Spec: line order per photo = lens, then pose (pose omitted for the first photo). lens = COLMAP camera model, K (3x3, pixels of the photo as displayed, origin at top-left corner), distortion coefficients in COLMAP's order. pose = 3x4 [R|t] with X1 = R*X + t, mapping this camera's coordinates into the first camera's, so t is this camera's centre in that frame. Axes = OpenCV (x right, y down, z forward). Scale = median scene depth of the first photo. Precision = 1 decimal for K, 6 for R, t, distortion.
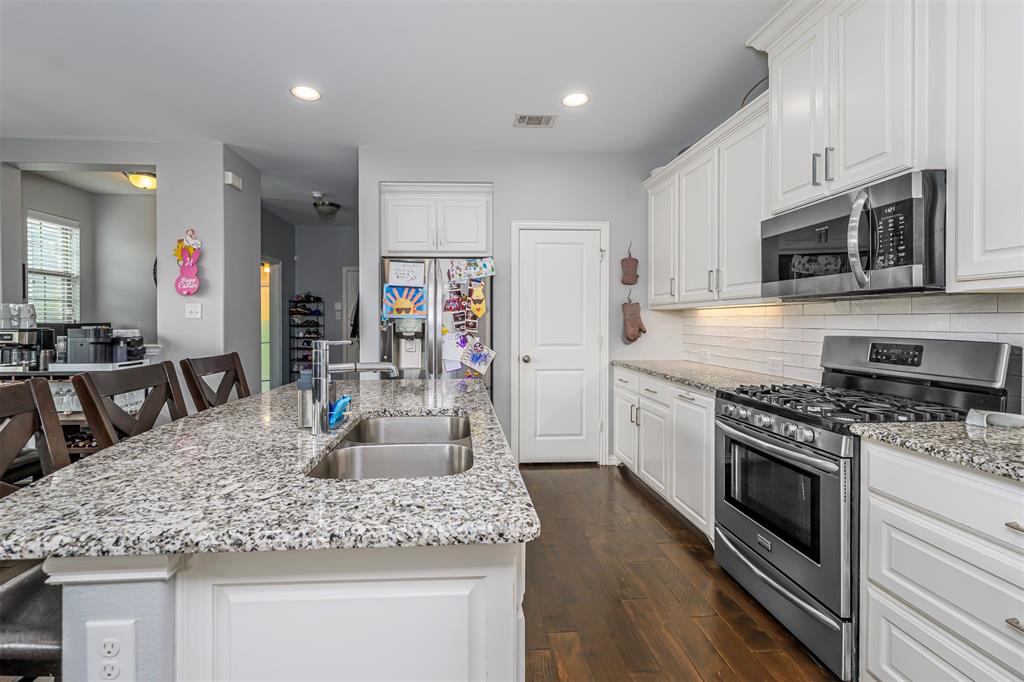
lens RADIAL K [[427.5, 0, 494.1], [0, 427.5, 322.2], [0, 0, 1]] dist [-0.014353, 0.000383]
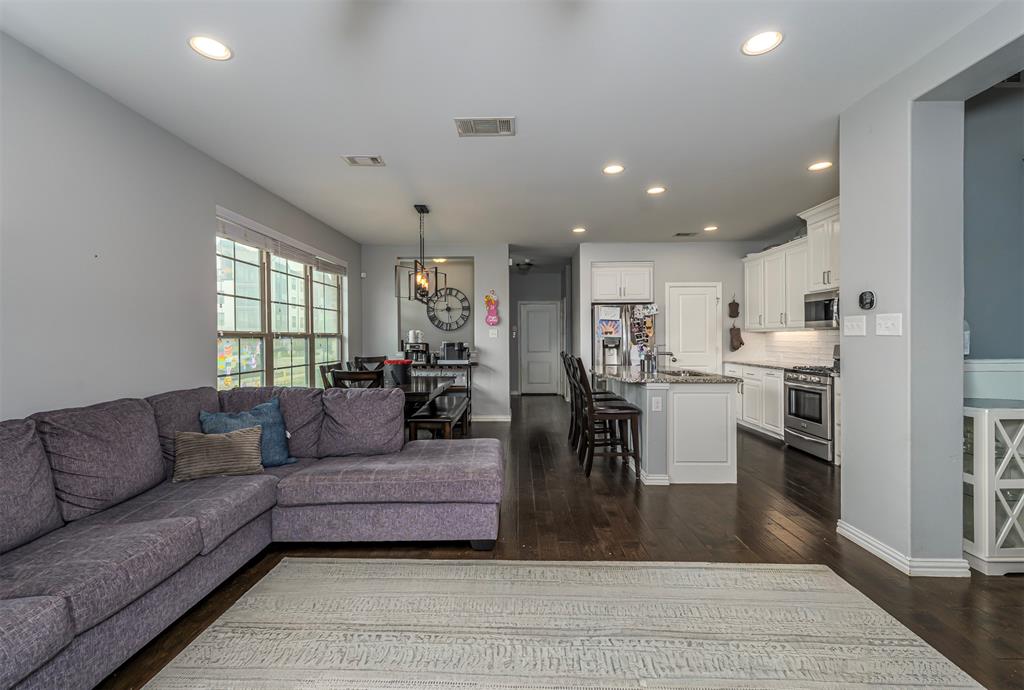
lens RADIAL K [[427.5, 0, 519.7], [0, 427.5, 338.3], [0, 0, 1]] dist [-0.014353, 0.000383]
pose [[0.995798, -0.002123, -0.091553, -0.426420], [0.001733, 0.999989, -0.004335, 0.003563], [0.091561, 0.004158, 0.995791, -0.877179]]
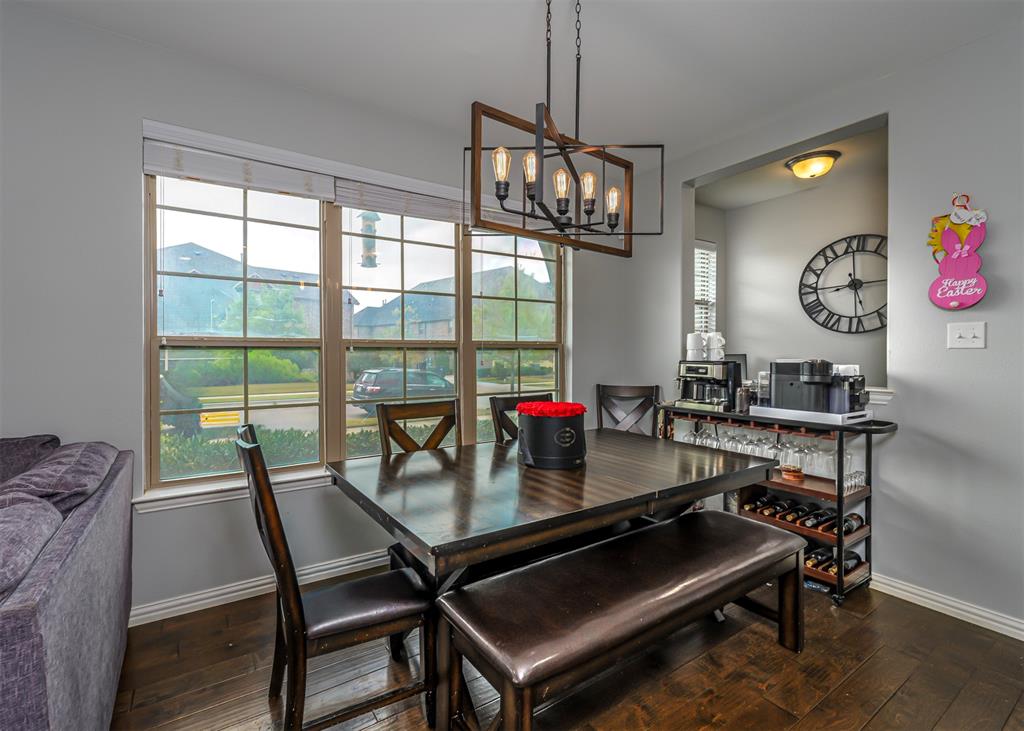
lens RADIAL K [[456.7, 0, 475.9], [0, 456.7, 357.1], [0, 0, 1]] dist [0.008735, -0.000412]
pose [[0.450918, 0.011438, -0.892492, -0.454447], [-0.004731, 0.999934, 0.010425, -0.000219], [0.892553, -0.000478, 0.450943, 0.123713]]
